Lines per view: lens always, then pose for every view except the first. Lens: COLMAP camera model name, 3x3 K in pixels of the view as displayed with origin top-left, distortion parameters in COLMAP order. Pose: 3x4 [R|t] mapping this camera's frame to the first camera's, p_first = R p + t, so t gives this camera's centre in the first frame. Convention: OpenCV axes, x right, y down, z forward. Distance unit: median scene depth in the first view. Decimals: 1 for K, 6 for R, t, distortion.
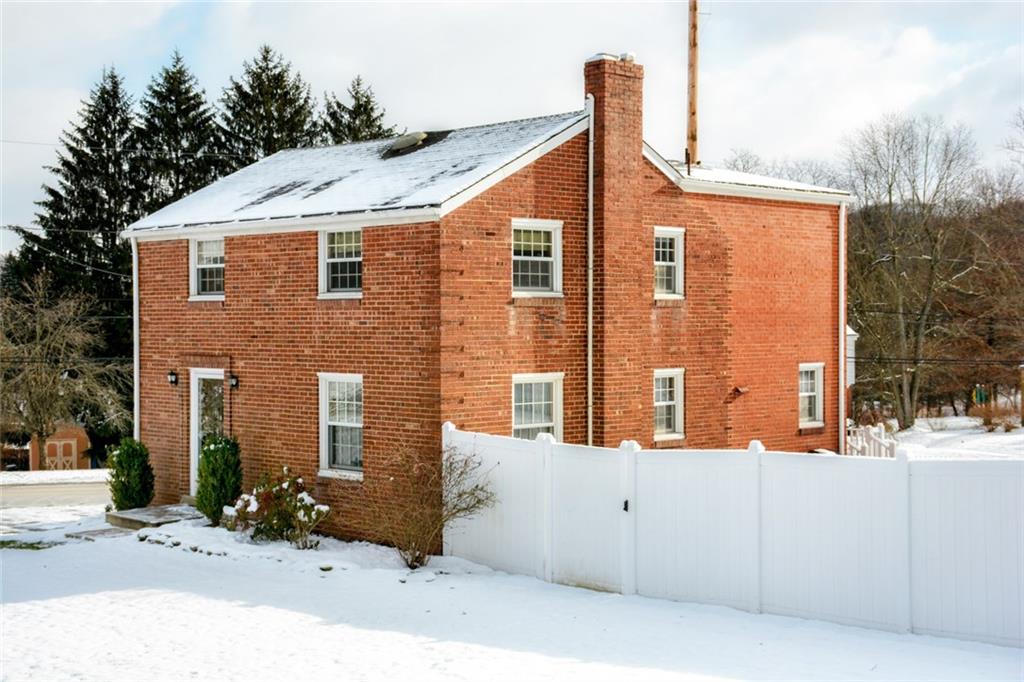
lens RADIAL K [[1523.6, 0, 512.3], [0, 1523.6, 337.7], [0, 0, 1]] dist [0.045702, 0.000000]
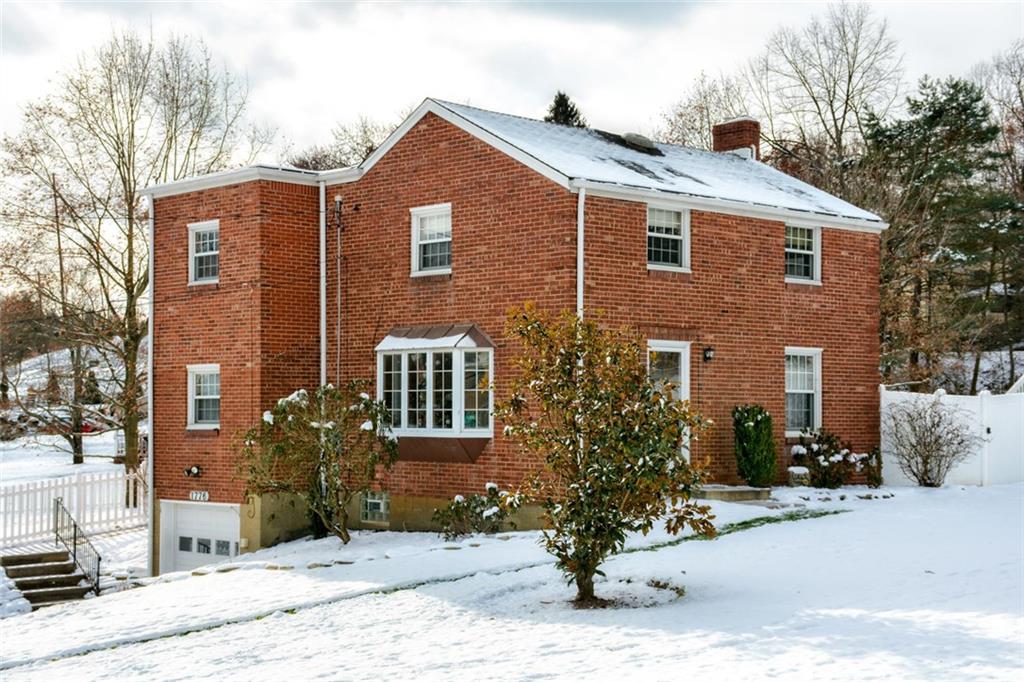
lens RADIAL K [[1687.0, 0, 512.3], [0, 1687.0, 342.8], [0, 0, 1]] dist [0.002578, 0.000000]
pose [[0.018711, 0.045583, 0.998785, -1.337700], [0.008322, 0.998918, -0.045745, 0.073138], [-0.999790, 0.009168, 0.018311, 1.136511]]
